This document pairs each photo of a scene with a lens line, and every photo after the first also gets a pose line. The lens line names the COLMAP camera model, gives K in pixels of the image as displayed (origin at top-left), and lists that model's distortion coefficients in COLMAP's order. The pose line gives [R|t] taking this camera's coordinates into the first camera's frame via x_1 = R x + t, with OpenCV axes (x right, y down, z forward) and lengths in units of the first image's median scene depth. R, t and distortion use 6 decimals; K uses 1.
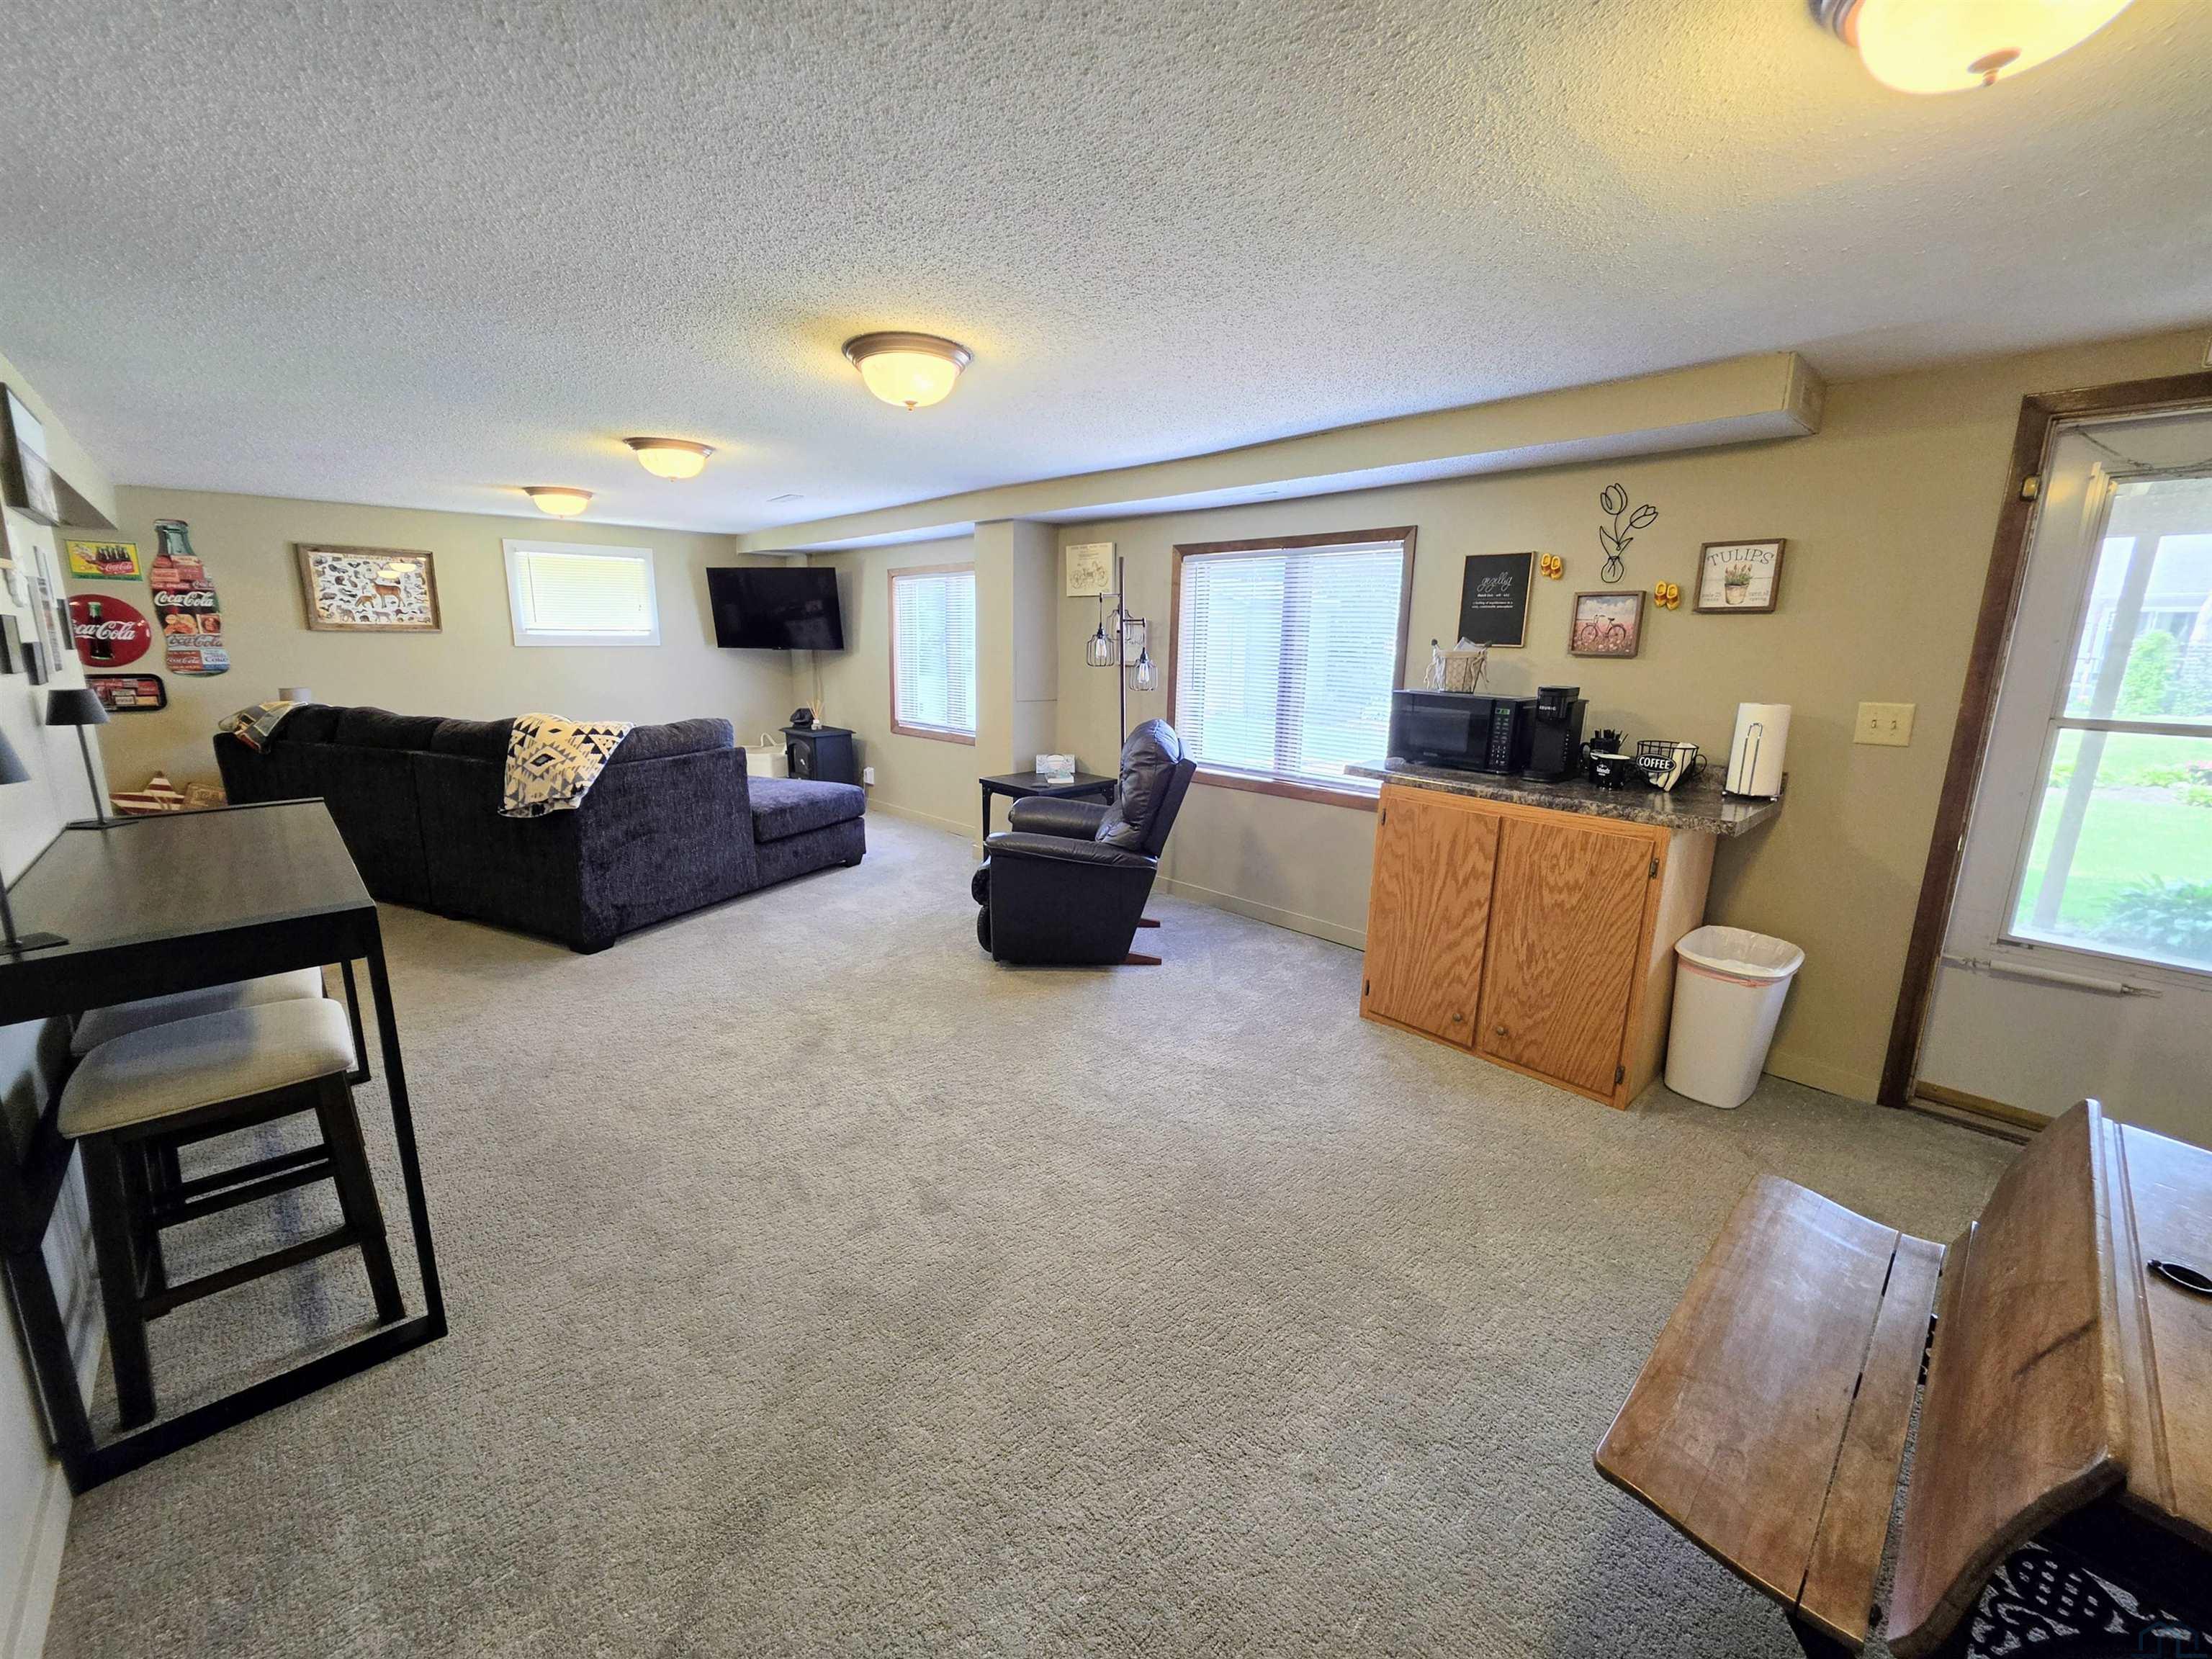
lens RADIAL K [[892.3, 0, 1106.7], [0, 892.3, 822.0], [0, 0, 1]] dist [-0.006091, 0.000065]
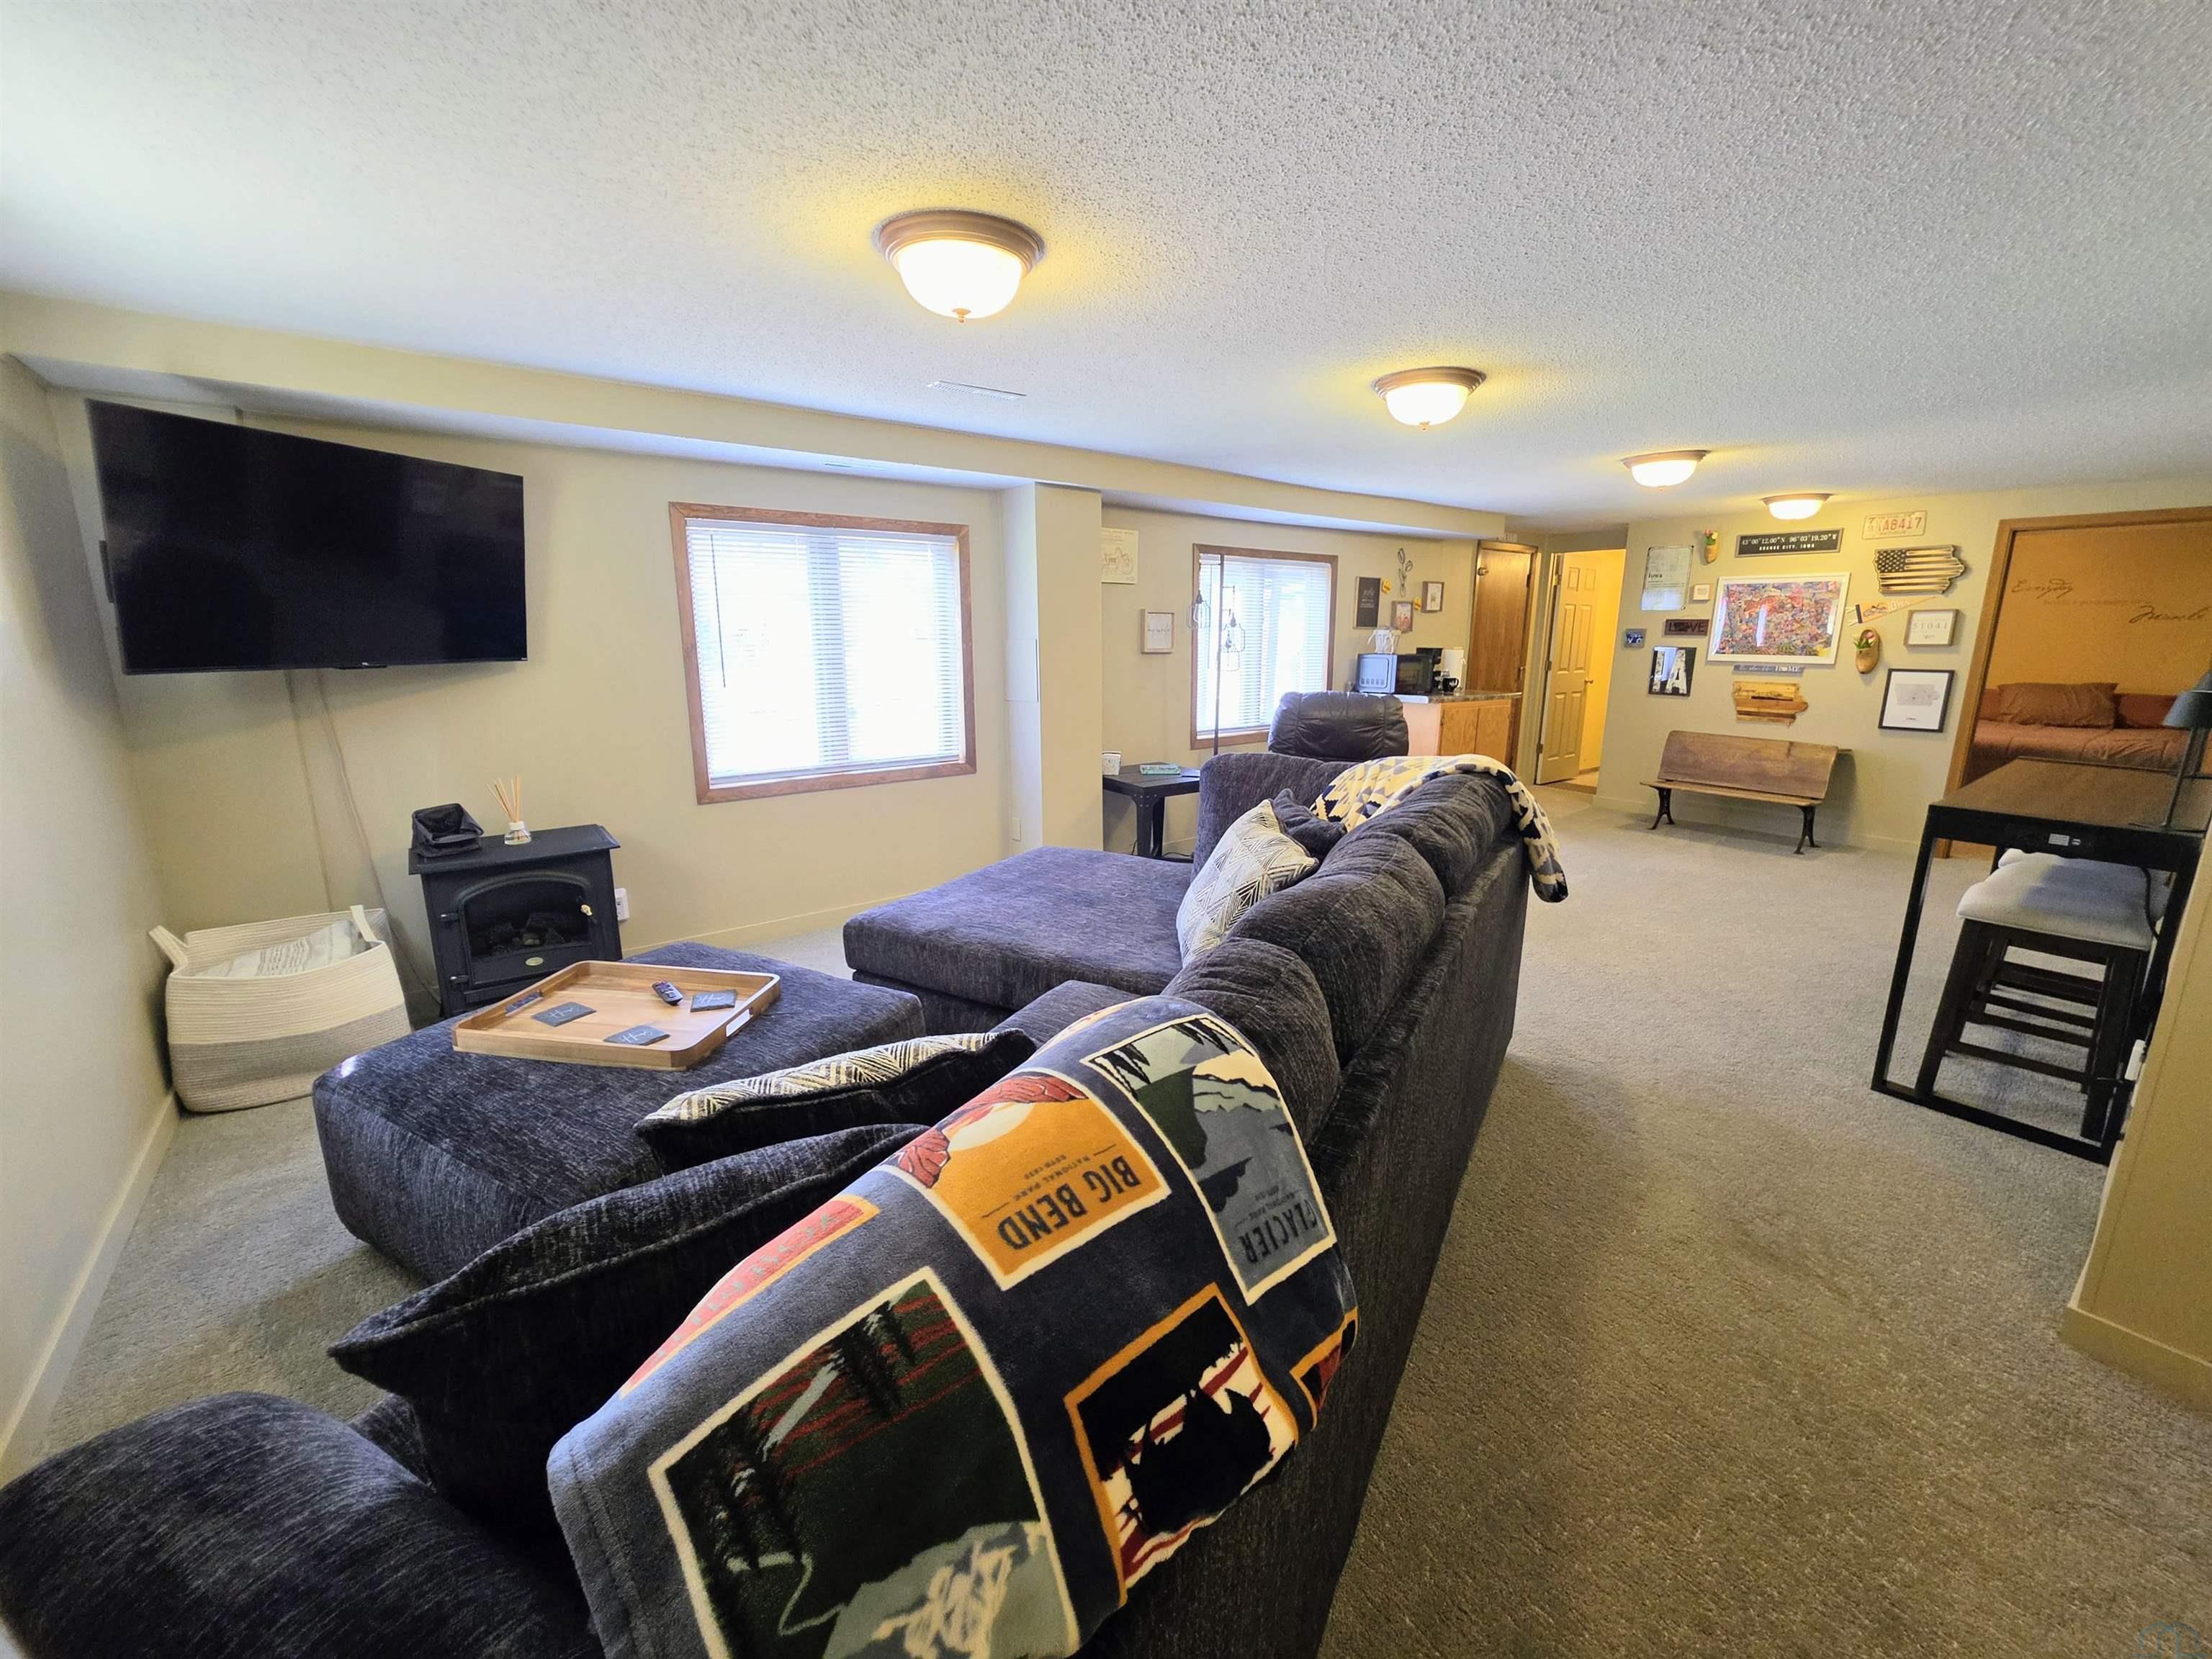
lens RADIAL K [[892.3, 0, 1102.6], [0, 892.3, 825.2], [0, 0, 1]] dist [-0.006091, 0.000065]
pose [[0.094073, -0.221685, 0.970570, -1.413975], [0.207388, 0.957870, 0.198683, -0.273861], [-0.973725, 0.182594, 0.136084, 1.295376]]
